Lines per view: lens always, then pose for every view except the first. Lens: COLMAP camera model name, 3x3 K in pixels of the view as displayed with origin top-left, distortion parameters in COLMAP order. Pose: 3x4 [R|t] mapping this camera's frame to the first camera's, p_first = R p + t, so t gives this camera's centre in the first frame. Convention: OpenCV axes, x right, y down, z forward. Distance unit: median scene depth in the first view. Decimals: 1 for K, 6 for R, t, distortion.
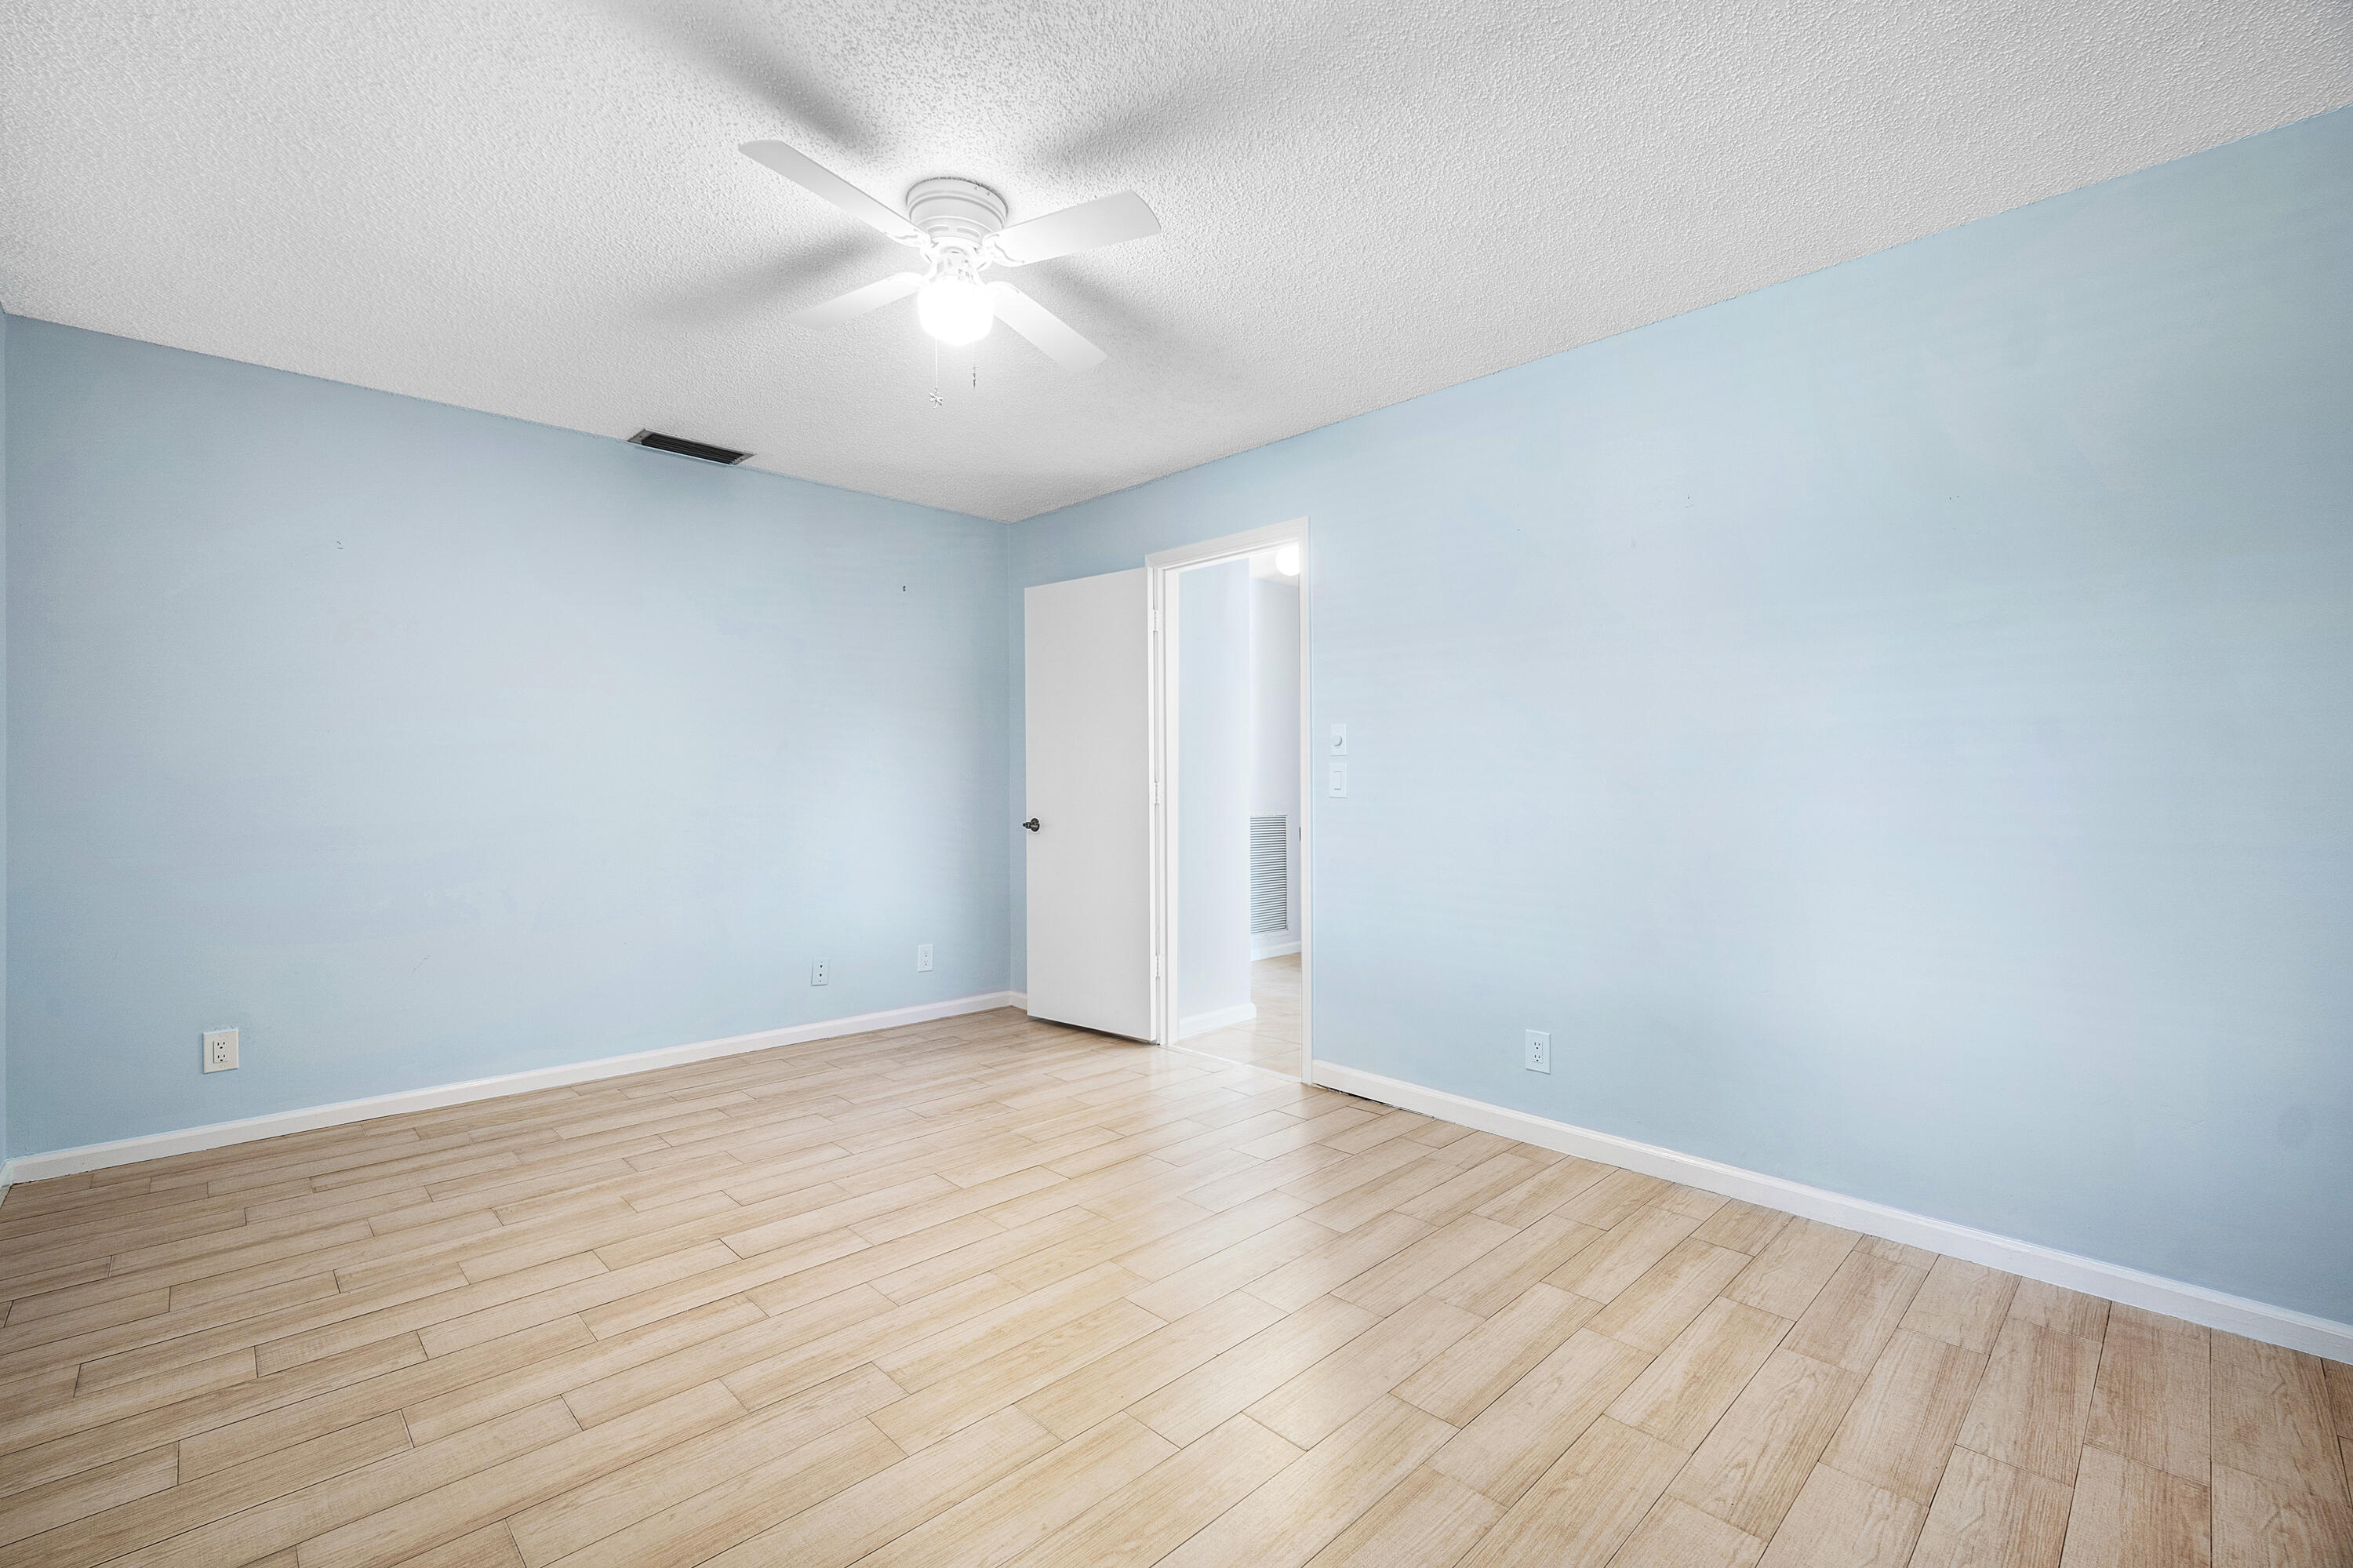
lens RADIAL K [[1024.2, 0, 1176.5], [0, 1024.2, 784.0], [0, 0, 1]] dist [0.001890, 0.000325]
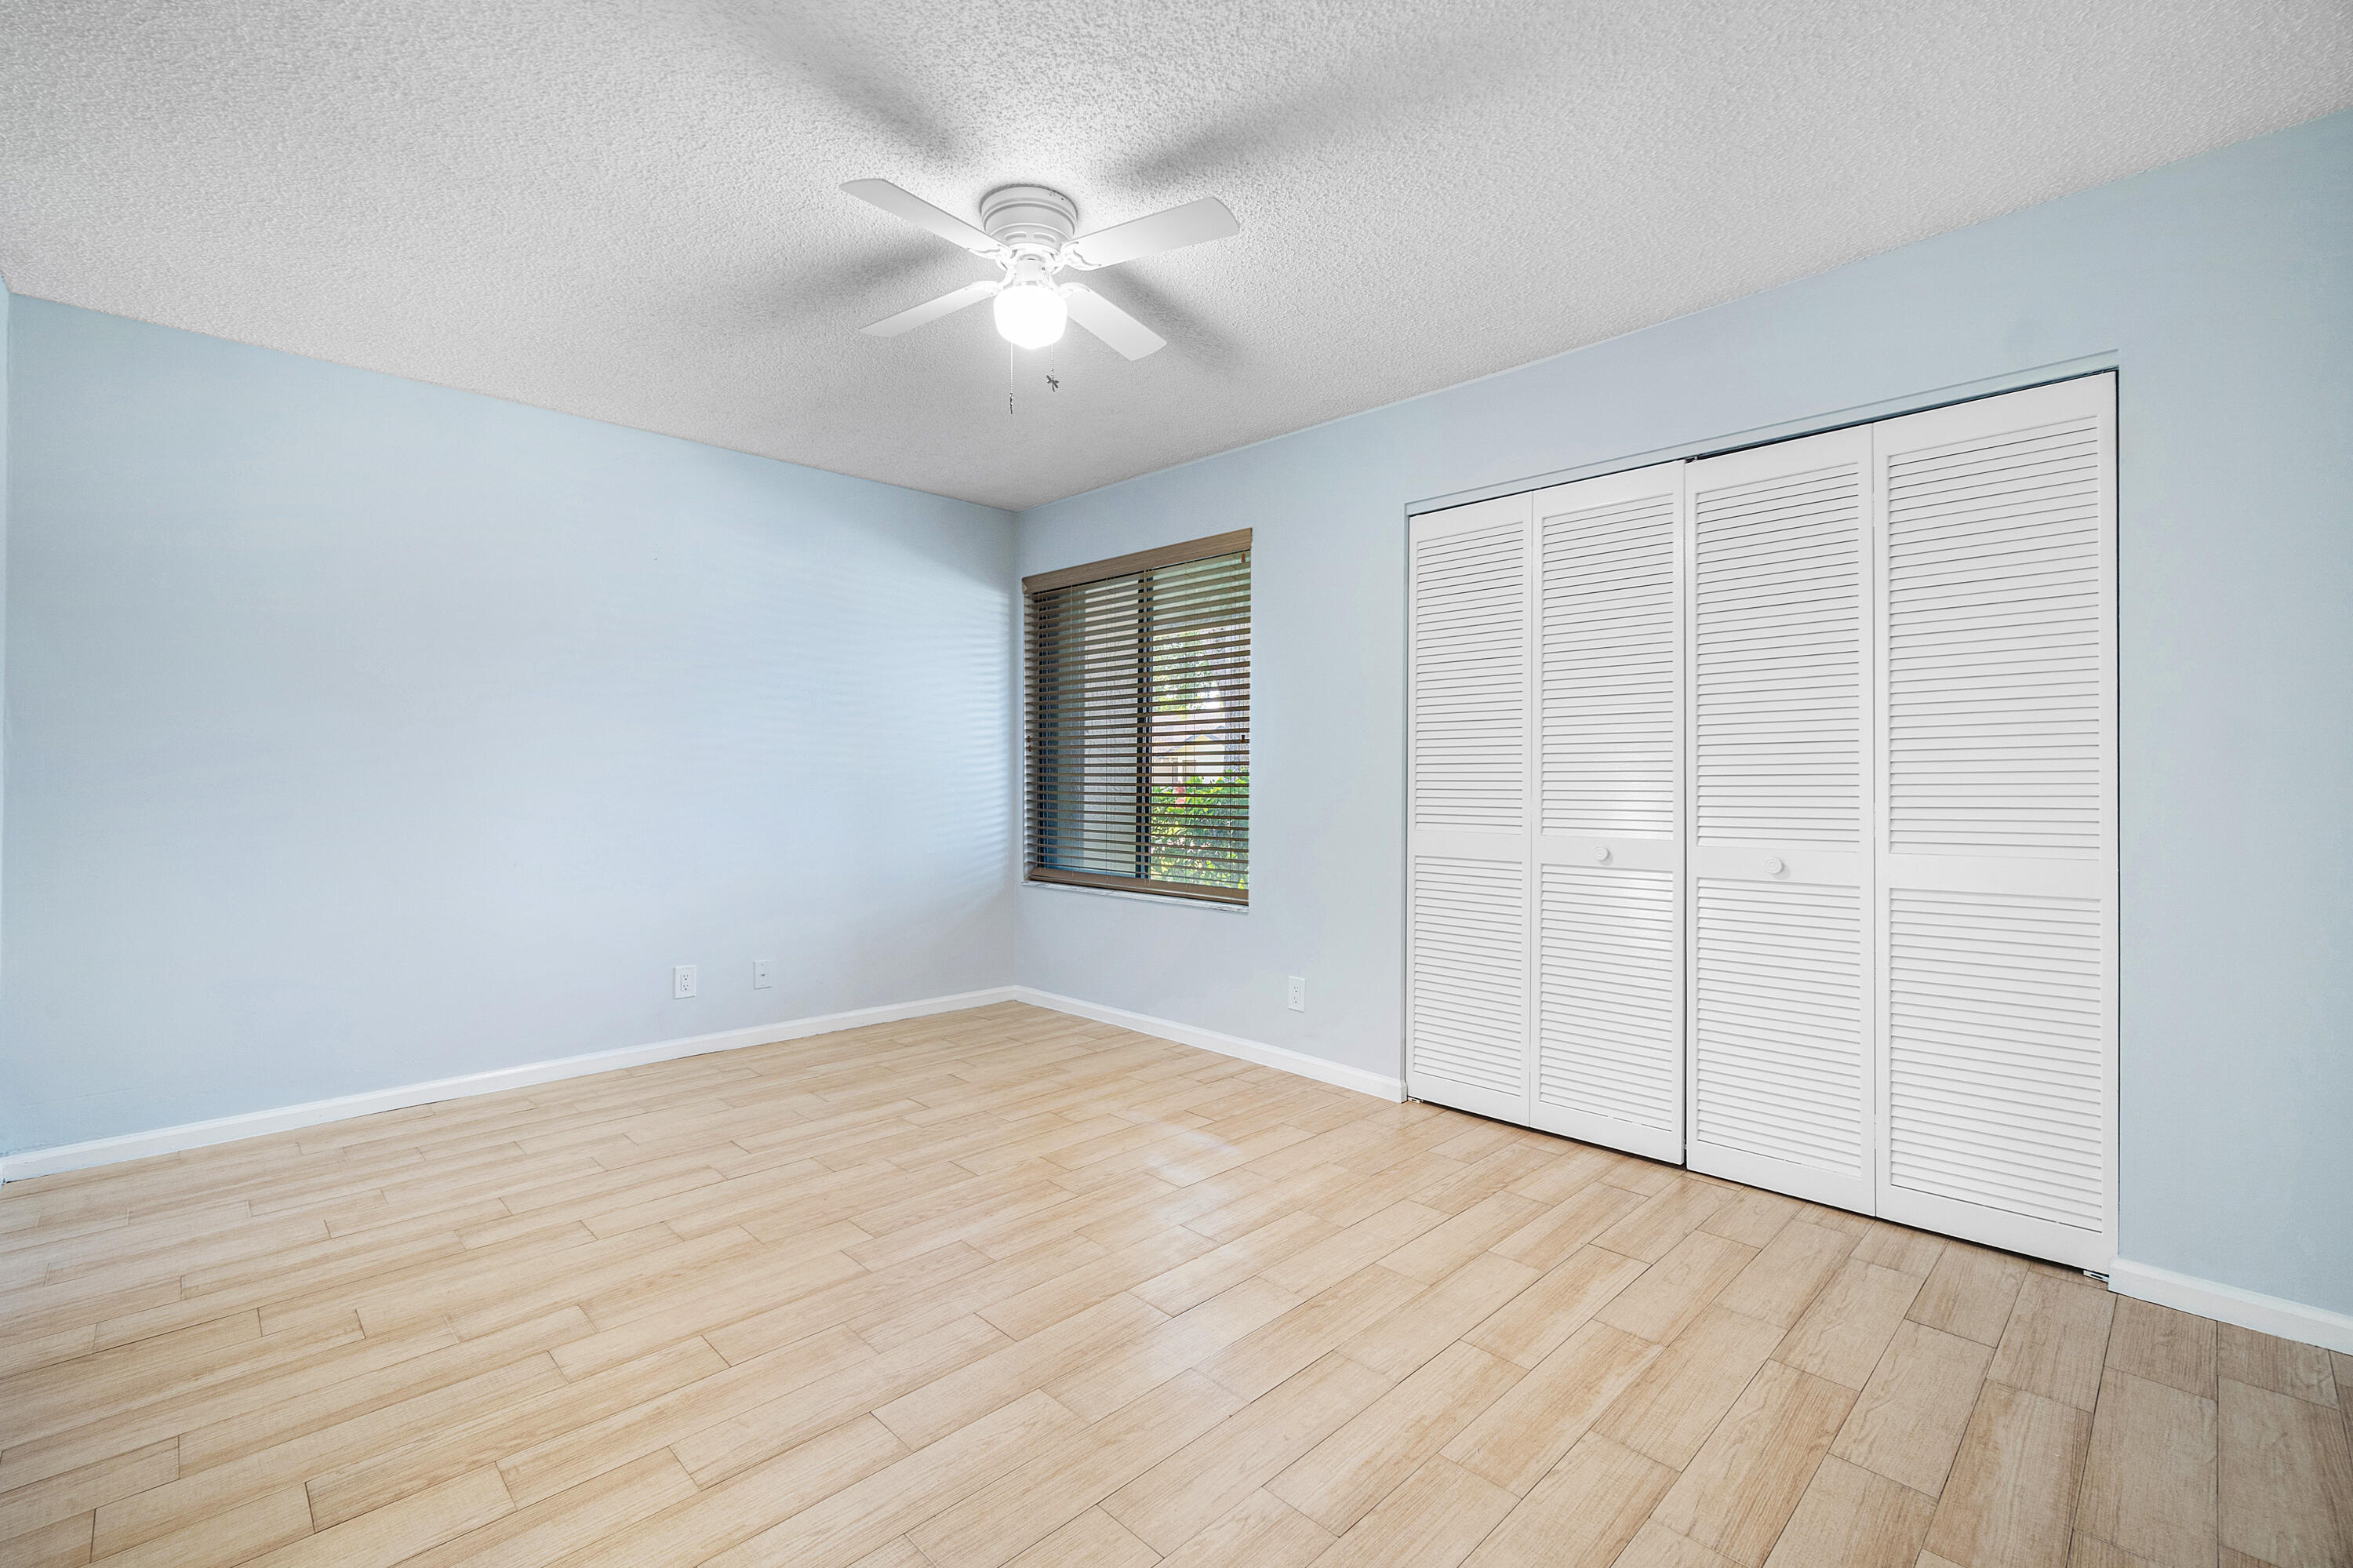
lens RADIAL K [[1024.2, 0, 1176.5], [0, 1024.2, 784.0], [0, 0, 1]] dist [0.001890, 0.000325]
pose [[-0.999980, -0.003772, -0.004999, -0.357361], [-0.003812, 0.999960, 0.008097, -0.001753], [0.004969, 0.008116, -0.999955, 2.029147]]
